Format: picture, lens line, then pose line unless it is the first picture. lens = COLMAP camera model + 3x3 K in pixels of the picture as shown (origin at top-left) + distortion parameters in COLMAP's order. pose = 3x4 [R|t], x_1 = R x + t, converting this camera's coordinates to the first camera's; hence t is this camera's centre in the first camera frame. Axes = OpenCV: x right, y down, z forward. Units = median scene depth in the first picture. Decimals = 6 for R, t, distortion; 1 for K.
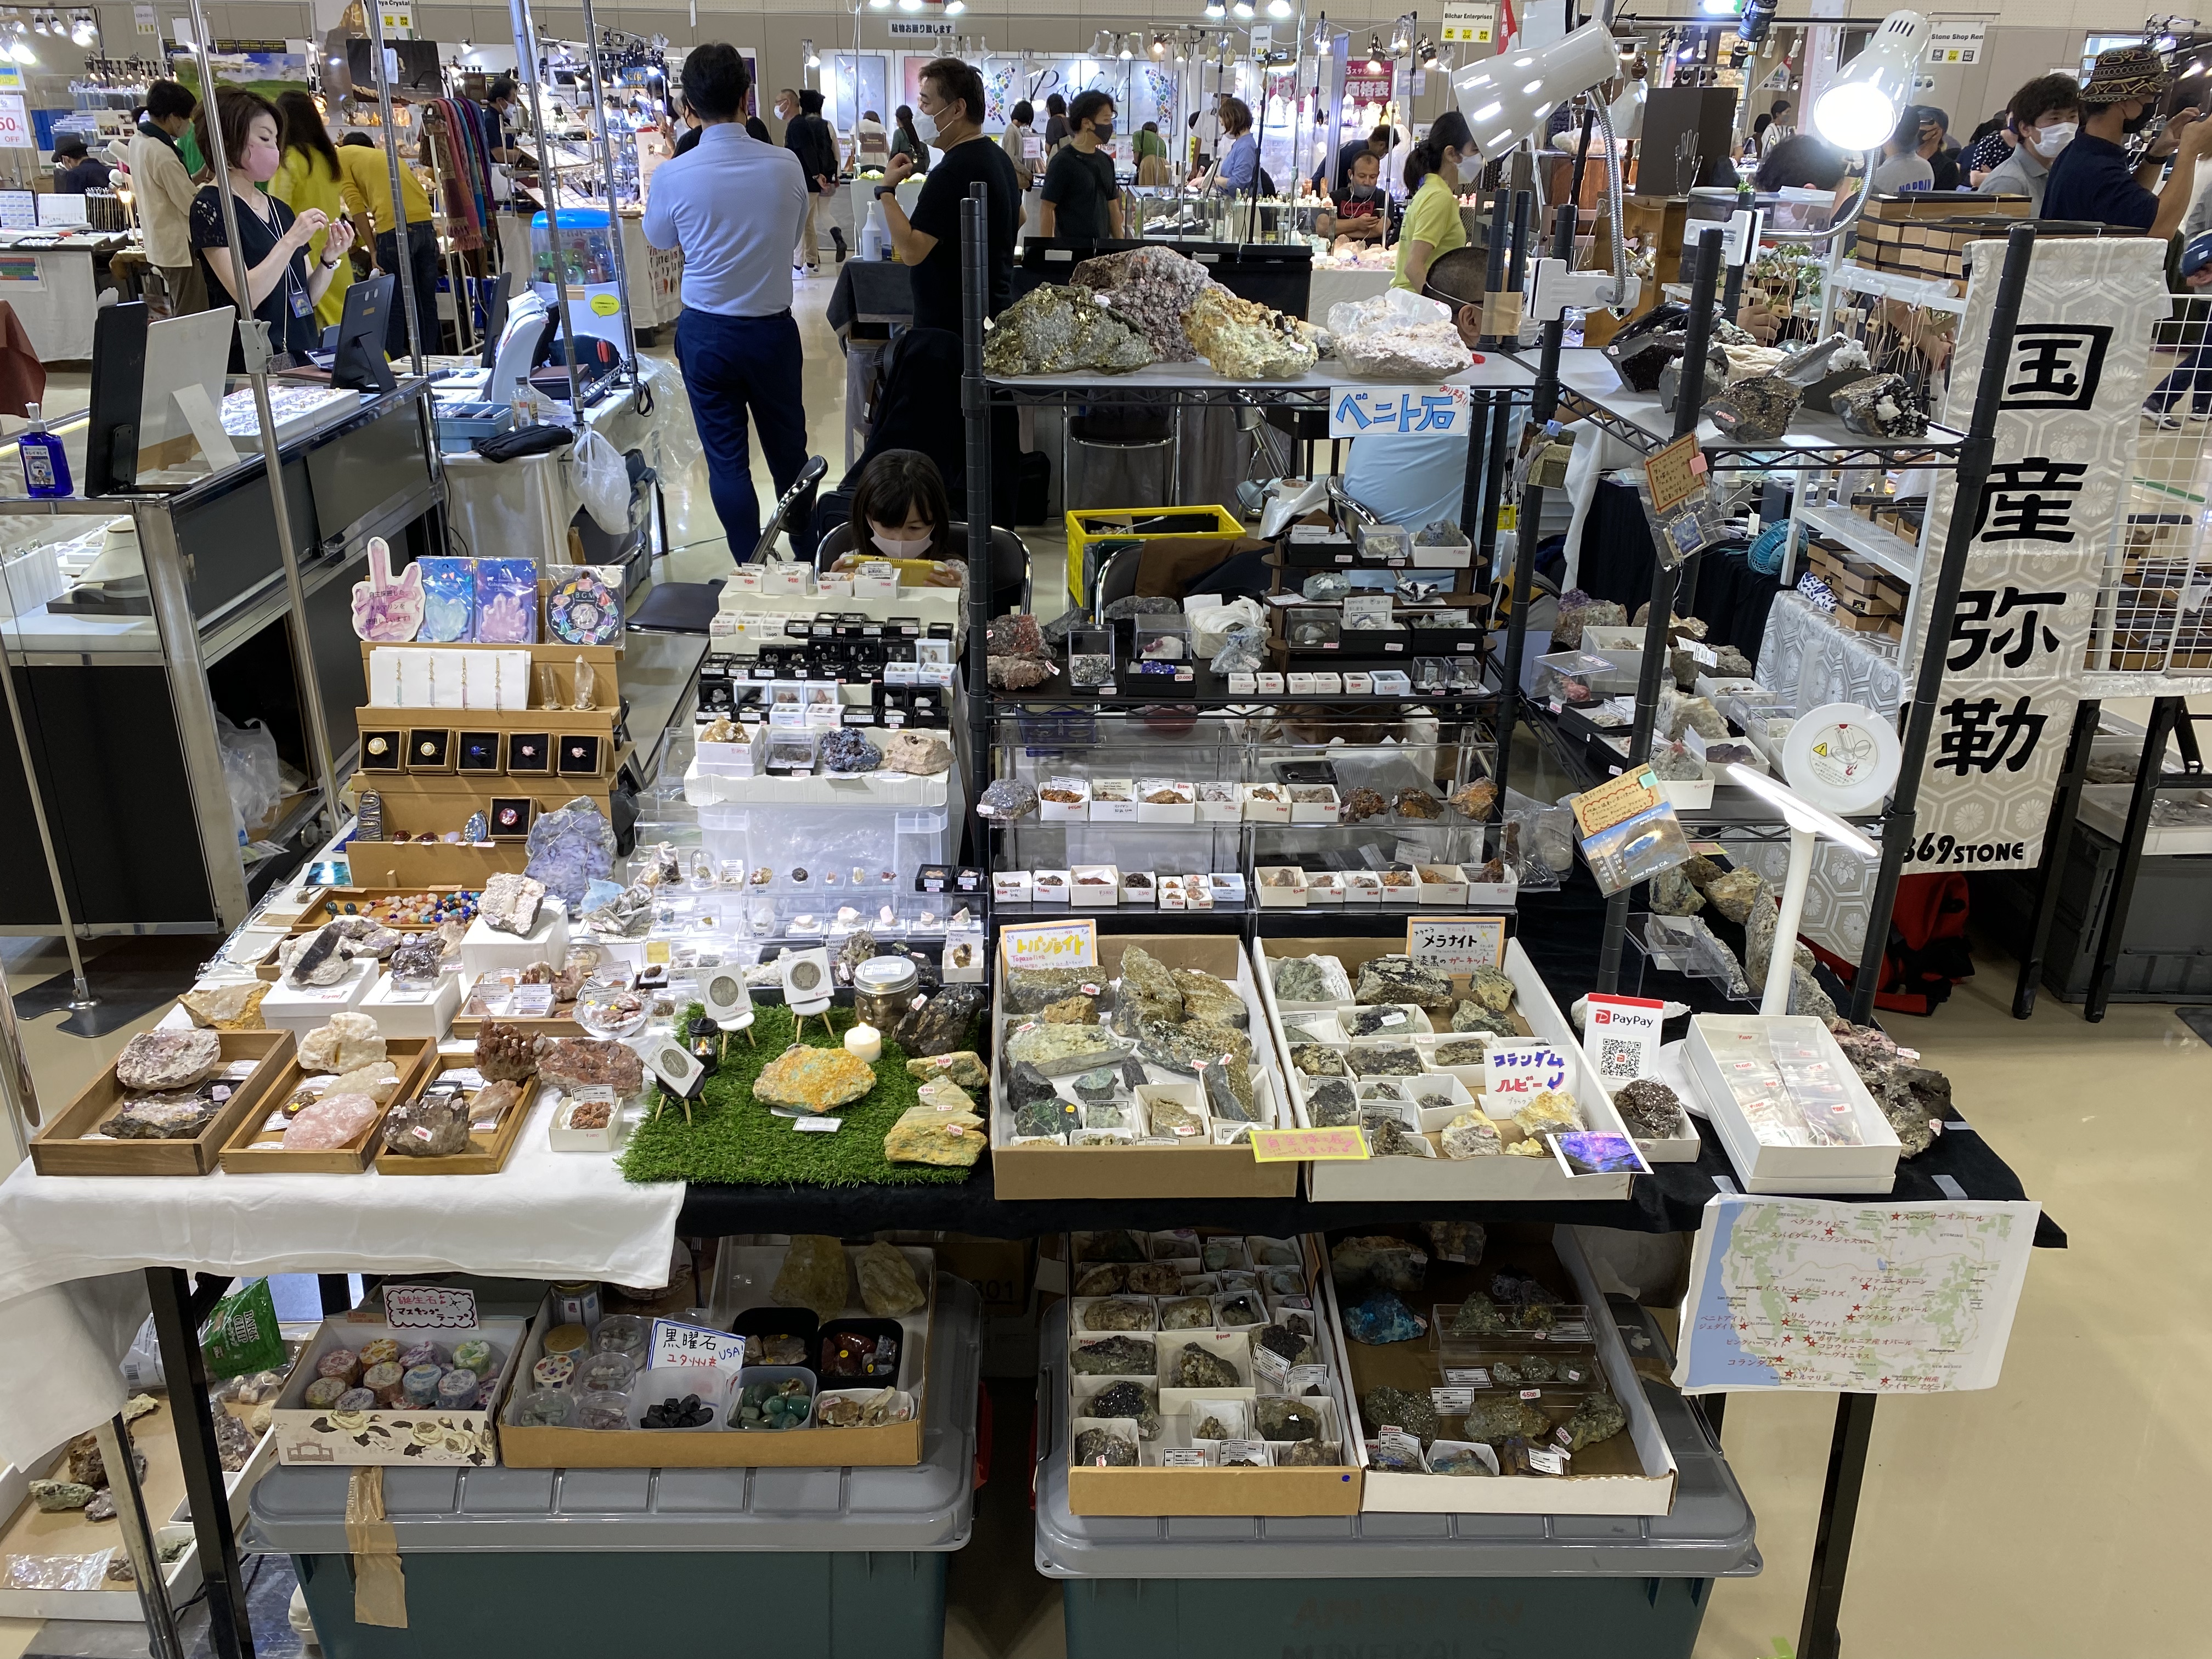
lens RADIAL K [[1690.5, 0, 1070.2], [0, 1690.5, 827.4], [0, 0, 1]] dist [-0.002892, -0.003969]
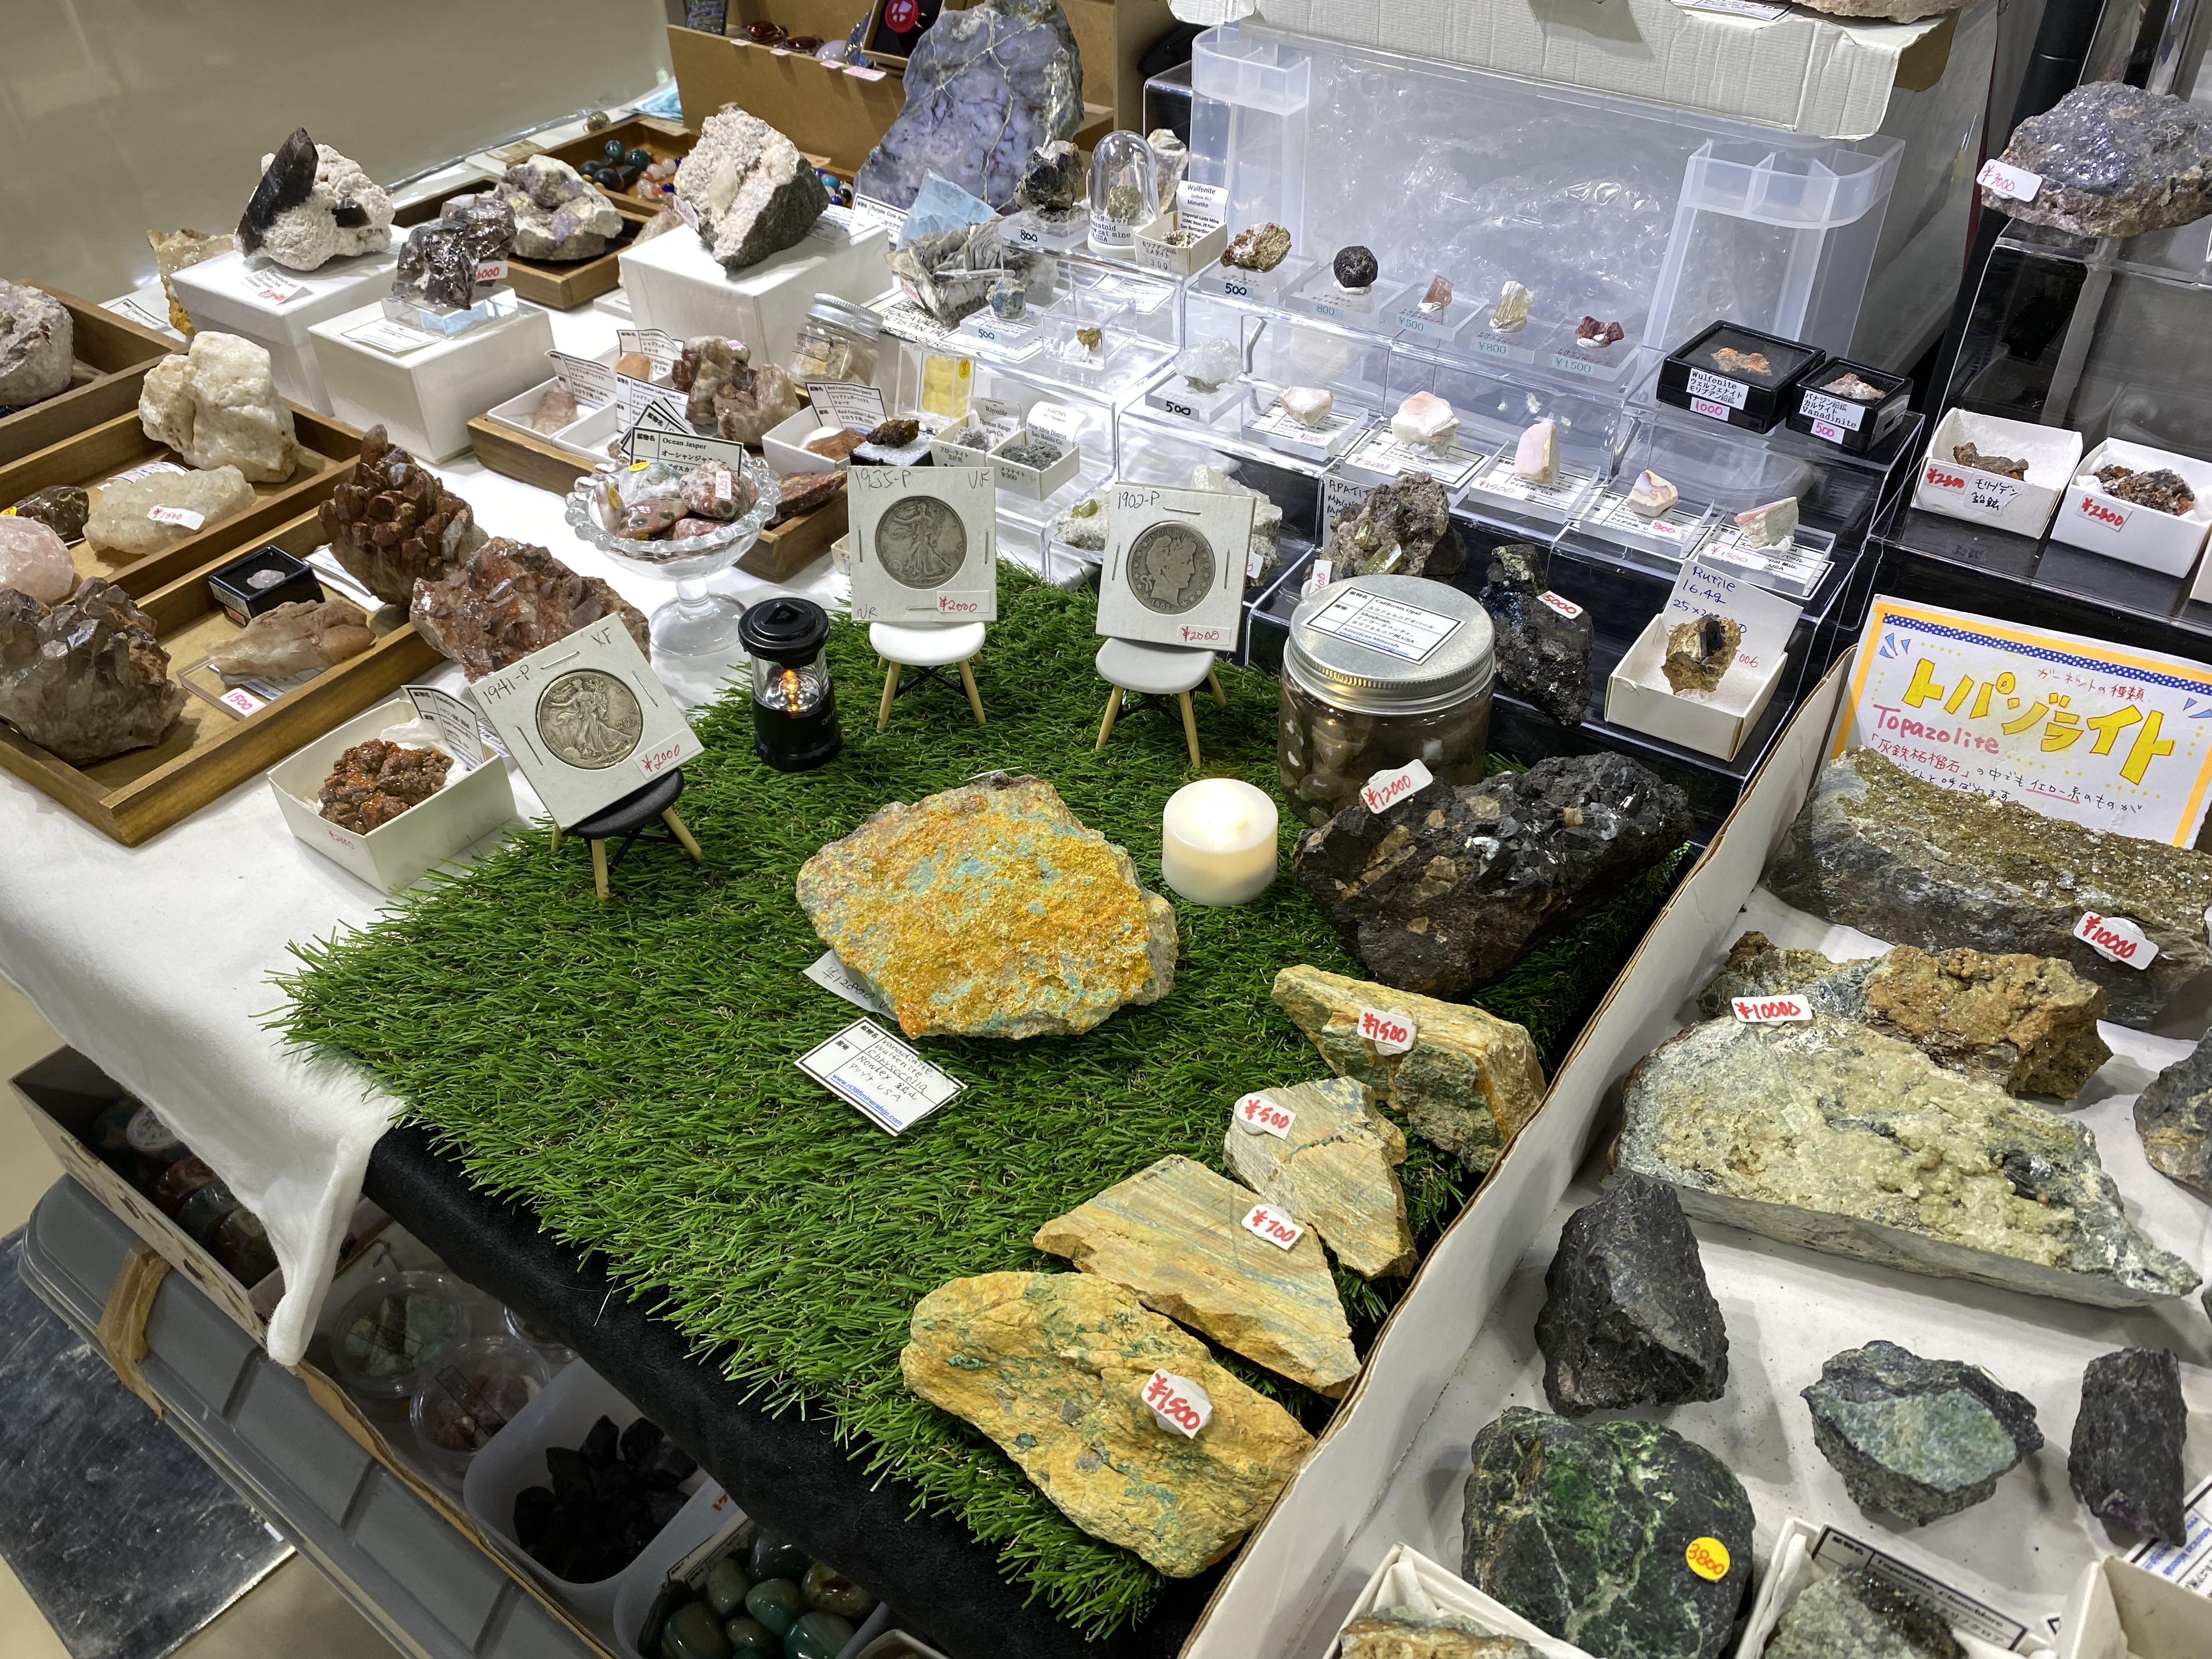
lens RADIAL K [[1690.5, 0, 1070.2], [0, 1690.5, 827.4], [0, 0, 1]] dist [-0.002892, -0.003969]
pose [[0.789085, 0.376510, -0.485370, 0.004494], [-0.204474, 0.906073, 0.370436, 0.016065], [0.579254, -0.193060, 0.791955, 0.686464]]
